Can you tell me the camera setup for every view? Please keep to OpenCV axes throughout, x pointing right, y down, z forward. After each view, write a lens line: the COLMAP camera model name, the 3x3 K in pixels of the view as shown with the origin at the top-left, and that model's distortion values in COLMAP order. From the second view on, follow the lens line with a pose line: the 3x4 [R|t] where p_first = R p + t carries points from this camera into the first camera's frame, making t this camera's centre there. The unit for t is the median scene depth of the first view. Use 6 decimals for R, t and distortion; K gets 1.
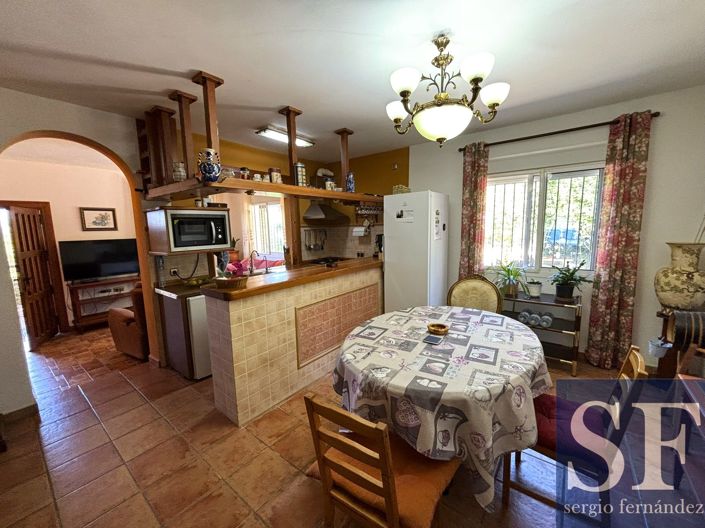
lens RADIAL K [[281.0, 0, 352.8], [0, 281.0, 262.0], [0, 0, 1]] dist [0.004197, 0.000354]
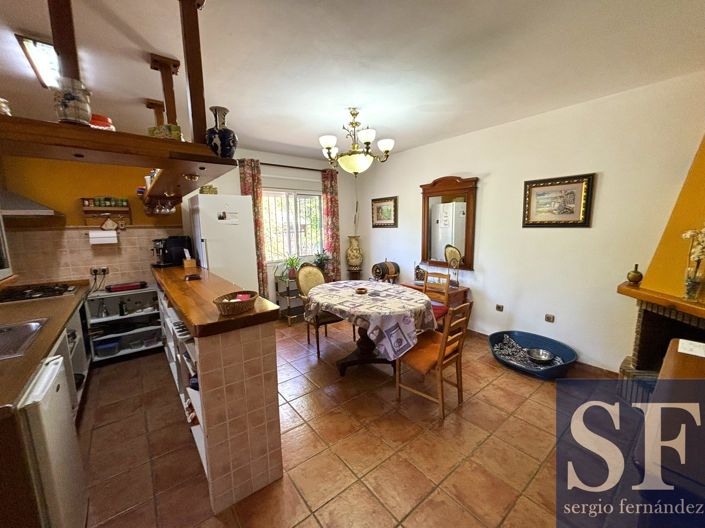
lens RADIAL K [[281.0, 0, 352.4], [0, 281.0, 265.4], [0, 0, 1]] dist [0.004197, 0.000354]
pose [[0.229999, -0.124932, 0.965139, -0.868860], [0.132917, 0.986465, 0.096017, -0.045819], [-0.964071, 0.106199, 0.243492, 0.453883]]
